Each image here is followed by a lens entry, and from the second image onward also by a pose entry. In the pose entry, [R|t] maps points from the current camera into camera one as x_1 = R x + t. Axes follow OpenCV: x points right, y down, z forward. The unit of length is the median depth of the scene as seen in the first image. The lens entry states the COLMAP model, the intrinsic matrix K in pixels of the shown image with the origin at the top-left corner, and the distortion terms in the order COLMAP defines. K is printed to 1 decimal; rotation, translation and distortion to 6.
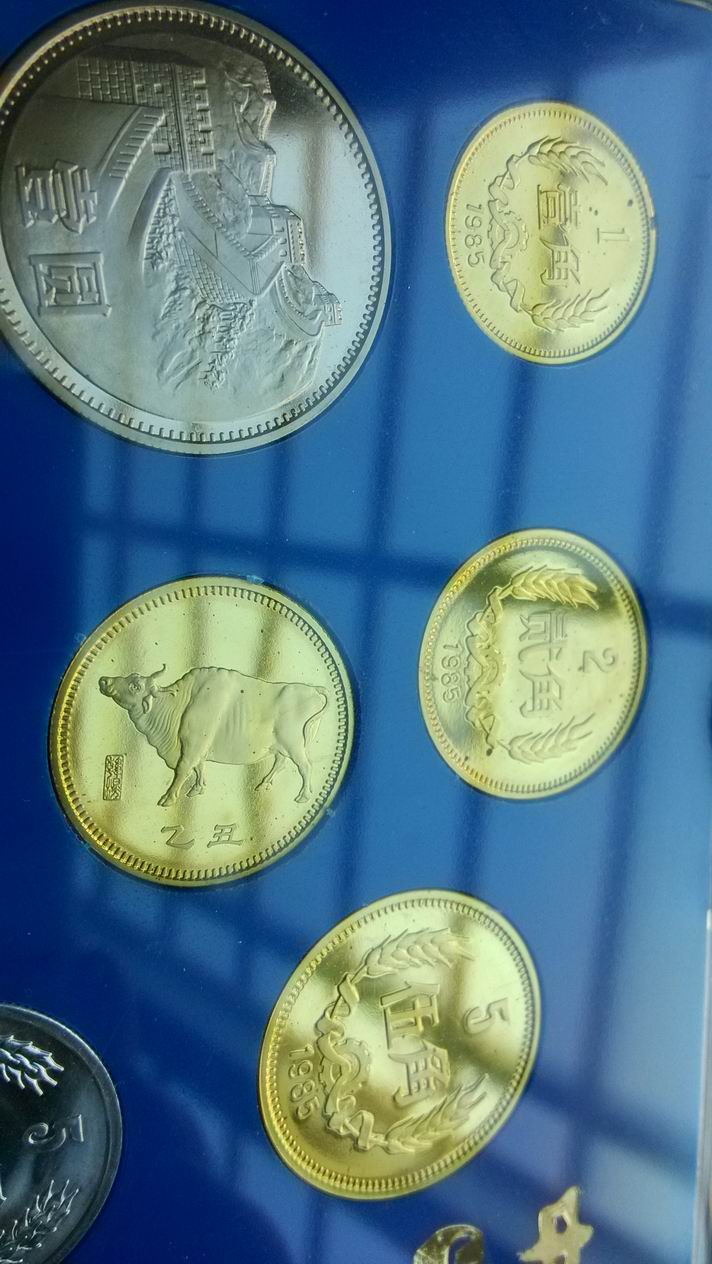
lens RADIAL K [[1057.8, 0, 356.0], [0, 1057.8, 632.0], [0, 0, 1]] dist [0.147142, -0.339198]
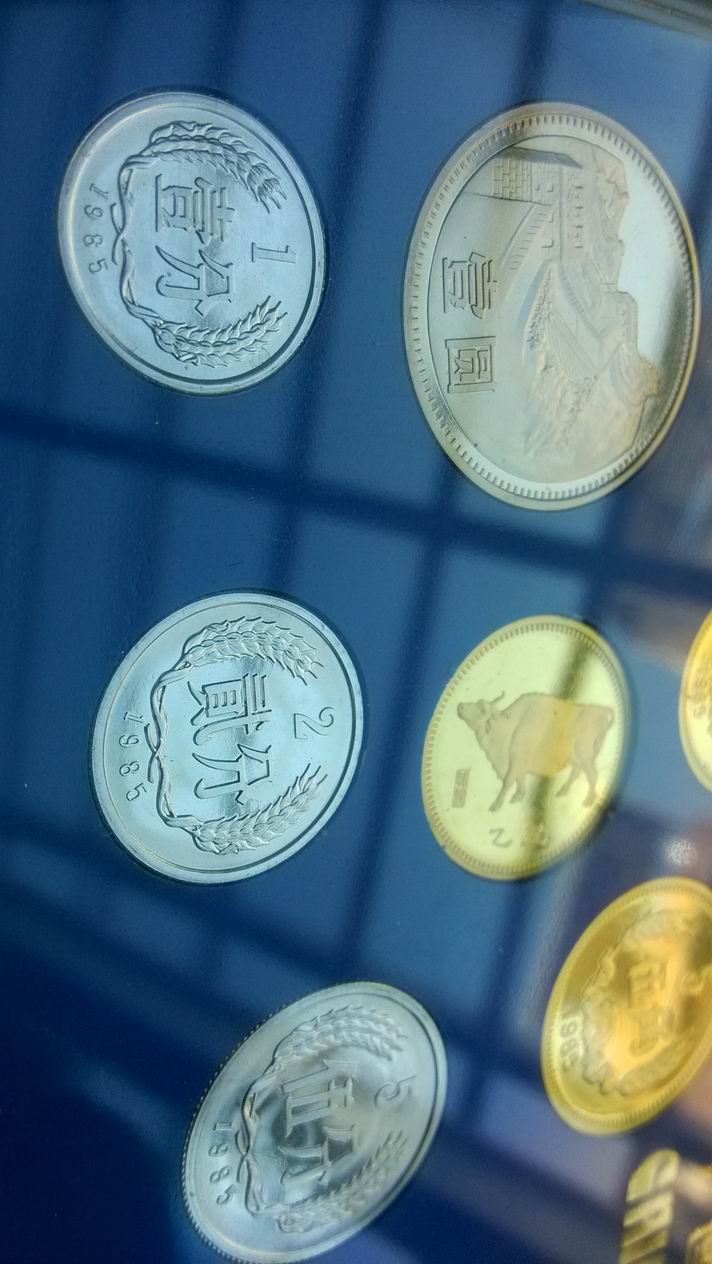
lens RADIAL K [[1057.8, 0, 356.0], [0, 1057.8, 632.0], [0, 0, 1]] dist [0.147142, -0.339198]
pose [[0.991874, 0.026729, 0.124383, -0.489879], [-0.035390, 0.997061, 0.067950, -0.107531], [-0.122201, -0.071800, 0.989905, -0.115452]]
